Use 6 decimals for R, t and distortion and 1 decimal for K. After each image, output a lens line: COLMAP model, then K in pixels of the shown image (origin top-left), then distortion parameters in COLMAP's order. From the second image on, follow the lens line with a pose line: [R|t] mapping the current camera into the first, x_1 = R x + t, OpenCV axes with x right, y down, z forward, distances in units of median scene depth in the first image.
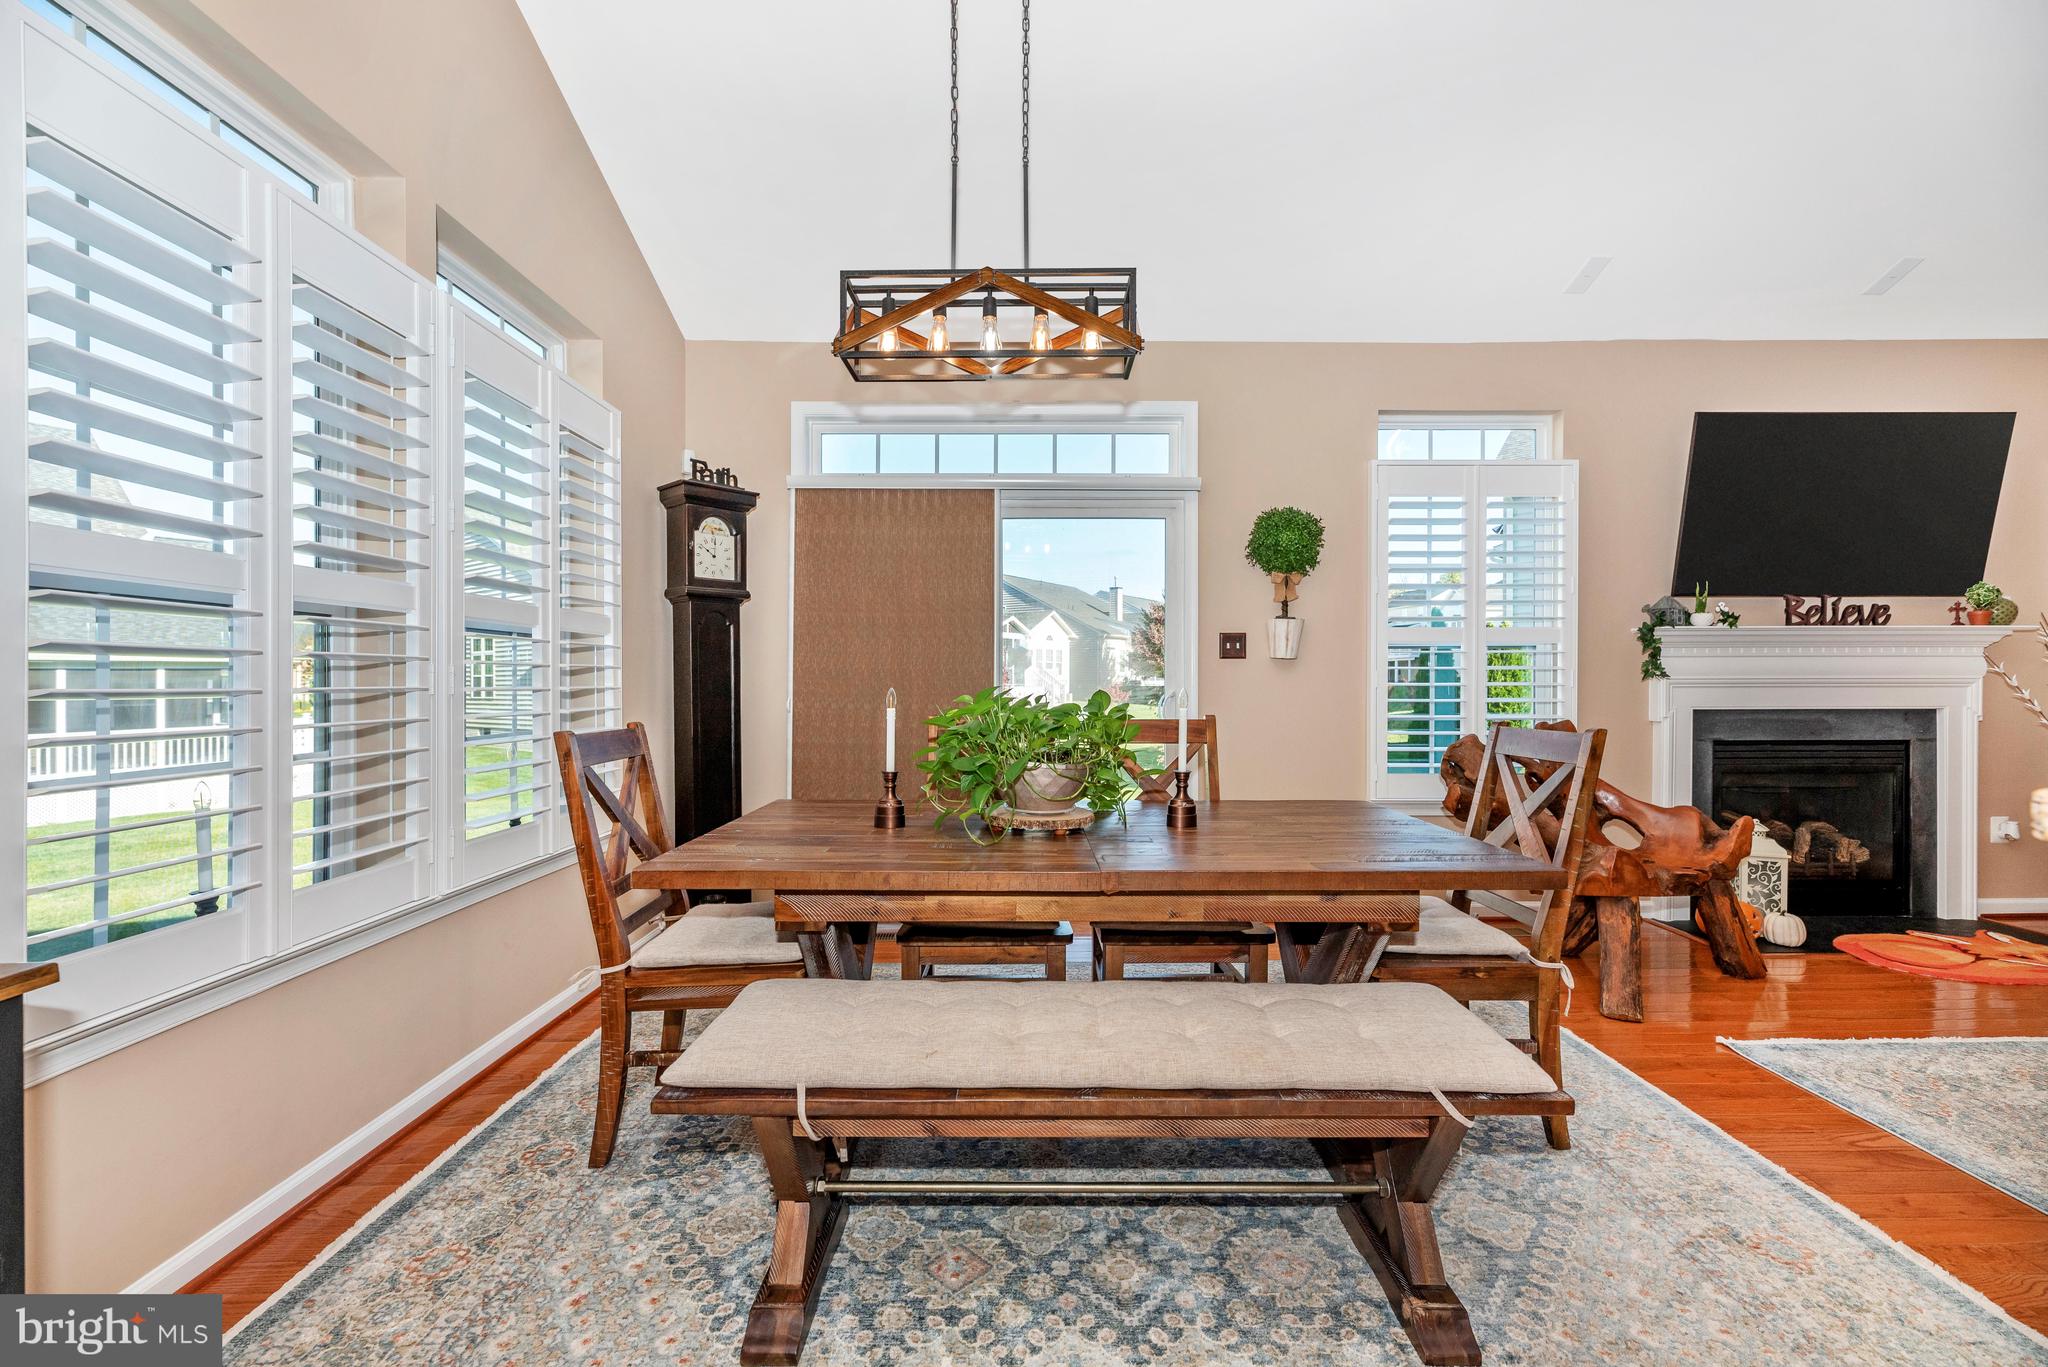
lens RADIAL K [[850.9, 0, 1021.5], [0, 850.9, 711.3], [0, 0, 1]] dist [-0.002957, 0.000038]
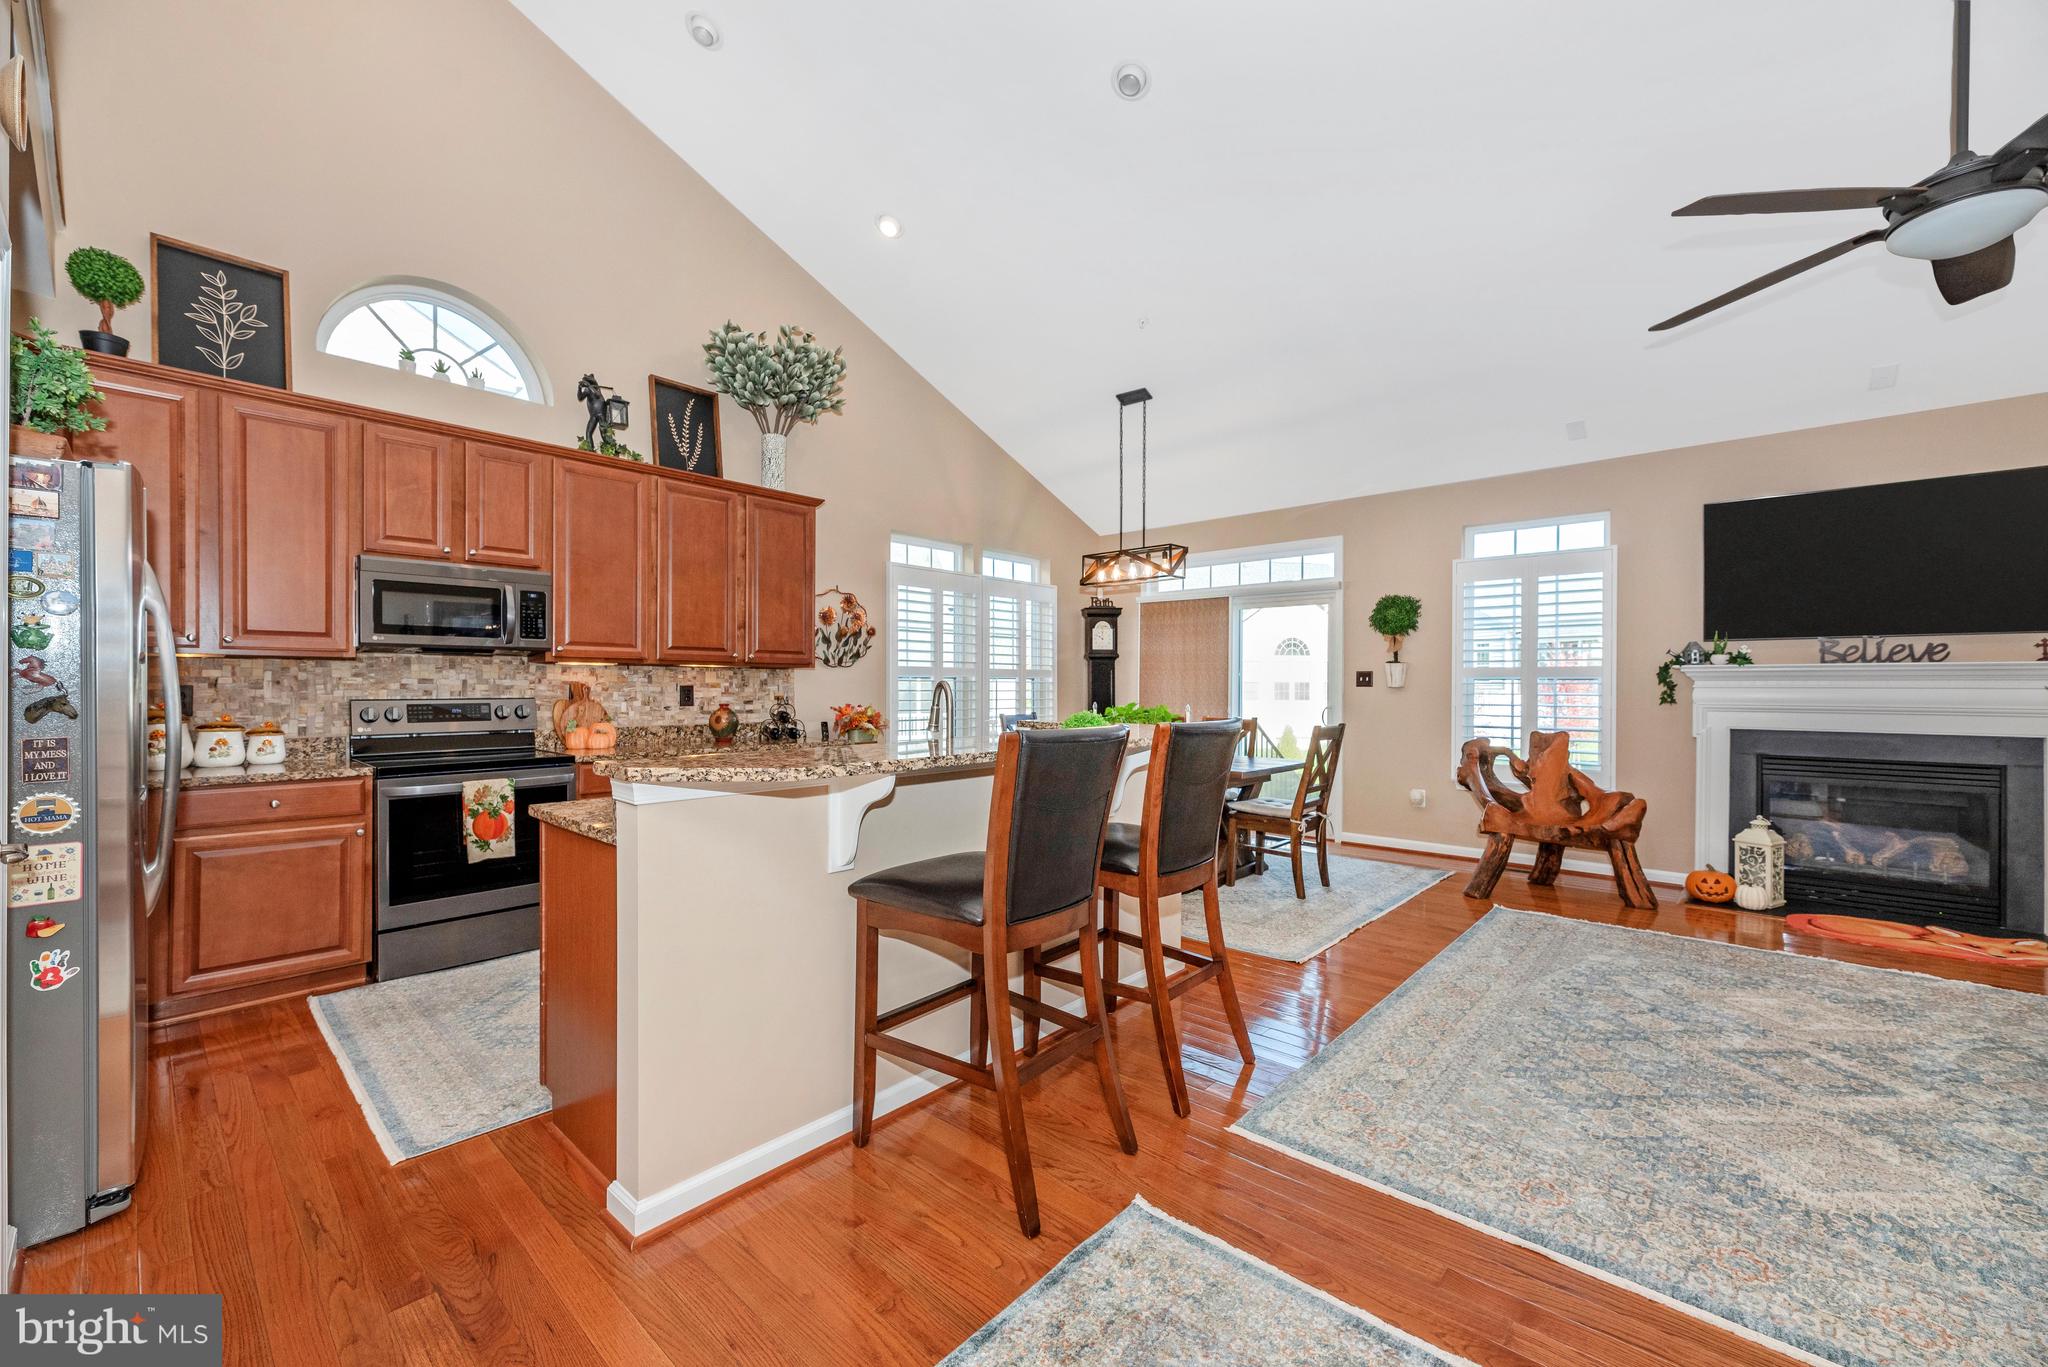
lens RADIAL K [[813.7, 0, 1016.3], [0, 813.7, 681.9], [0, 0, 1]] dist [0.001174, 0.000465]
pose [[0.732037, 0.002217, -0.681261, 0.859957], [-0.030304, 0.999111, -0.029312, -0.004305], [0.680590, 0.042102, 0.731453, -0.644468]]
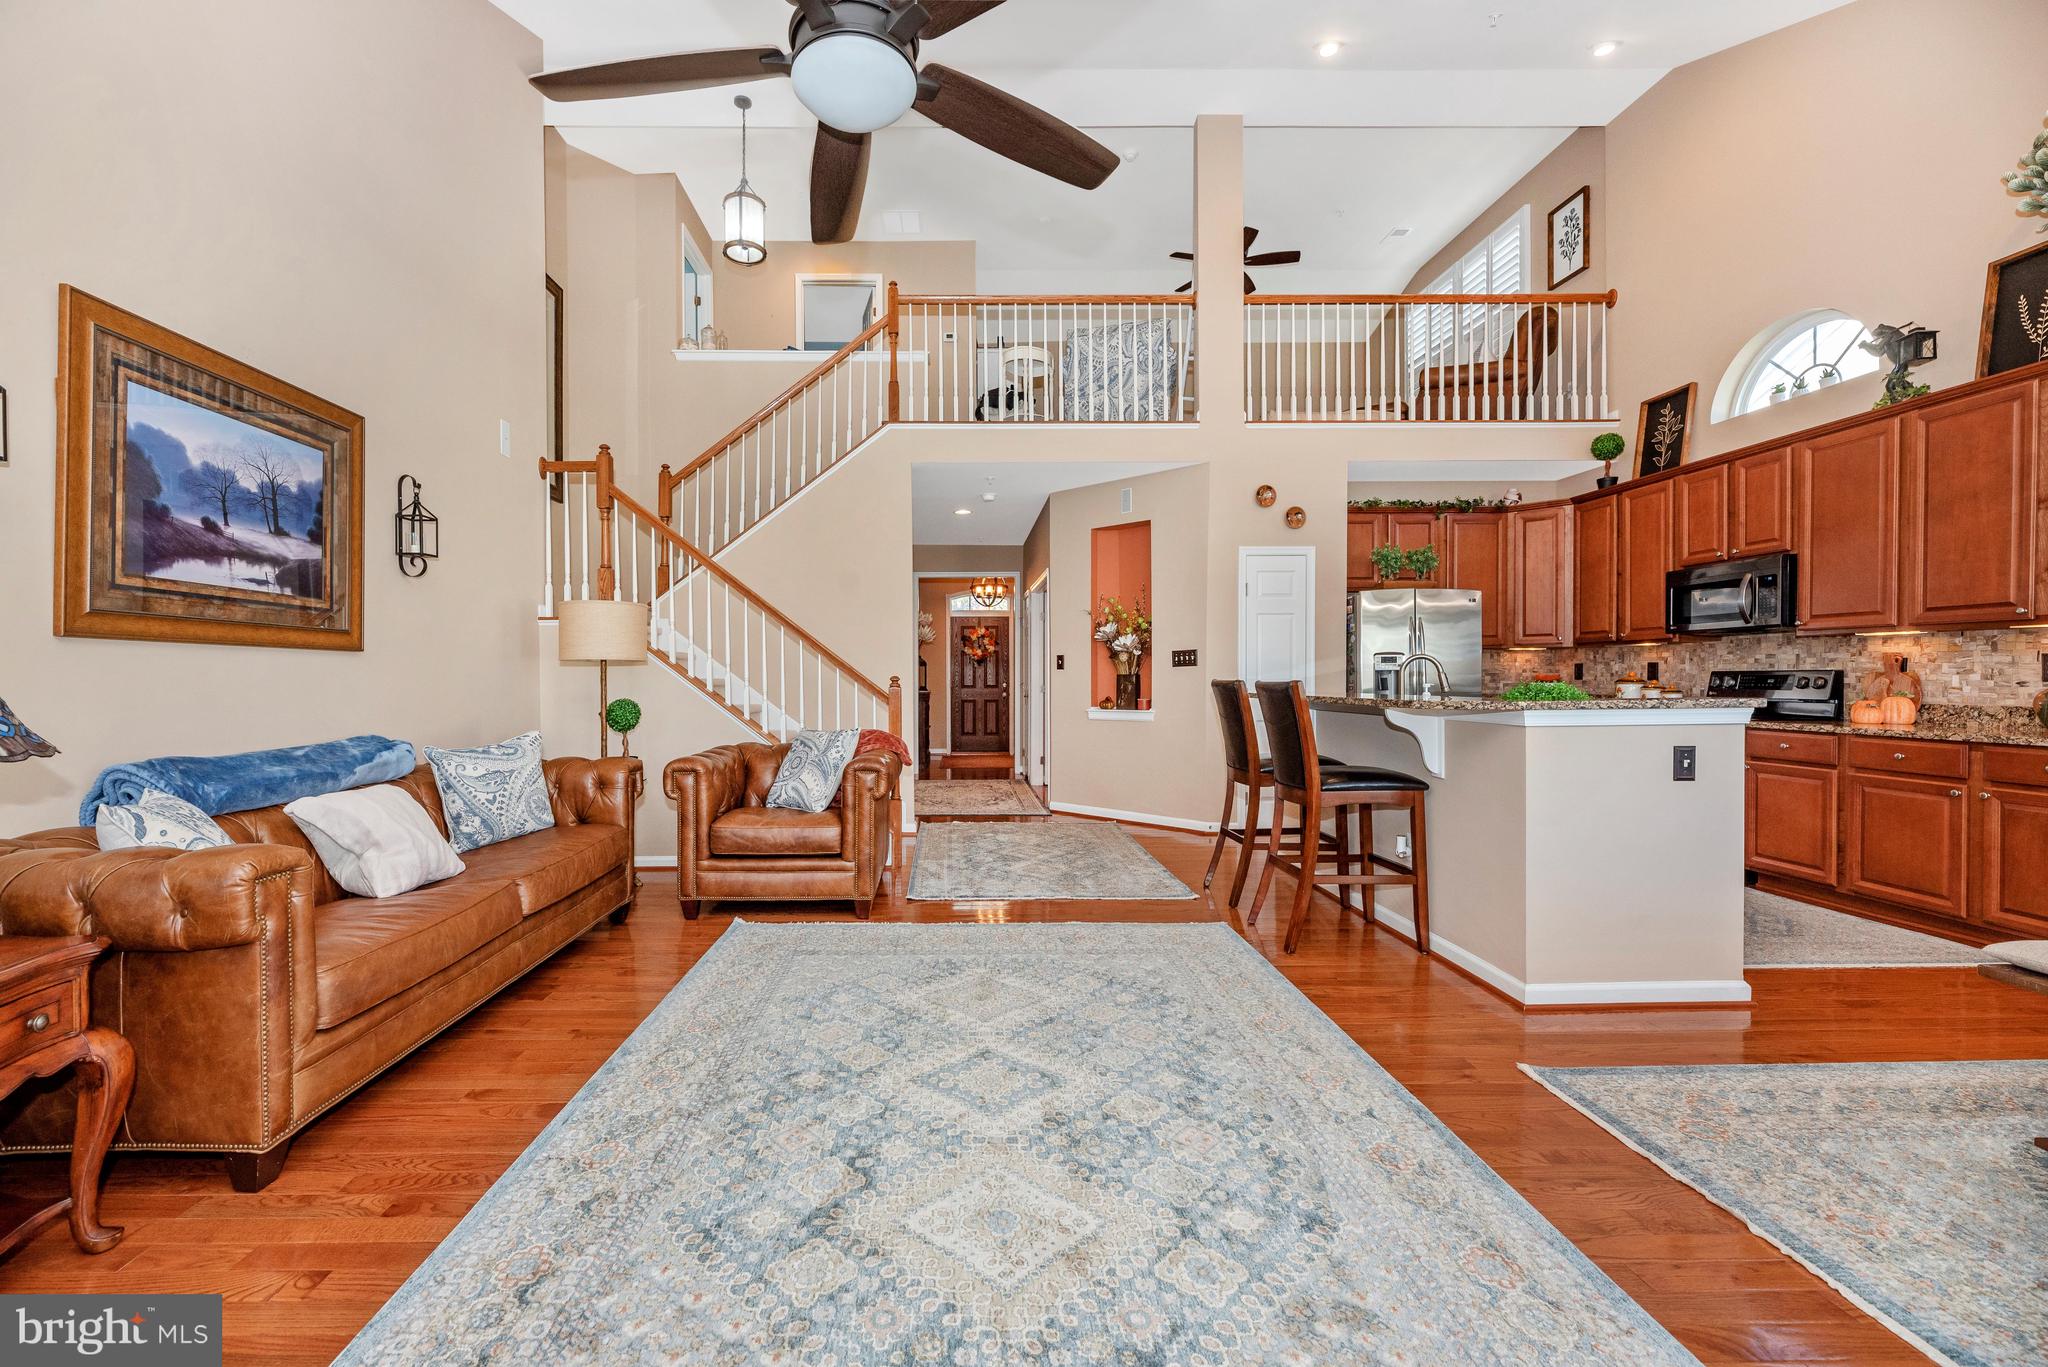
lens RADIAL K [[815.8, 0, 1024.0], [0, 815.8, 683.5], [0, 0, 1]] dist [0.000218, 0.000236]
pose [[-0.997272, 0.009340, -0.073217, 0.852209], [0.005872, 0.998857, 0.047437, -0.037596], [0.073576, 0.046878, -0.996187, 0.801810]]
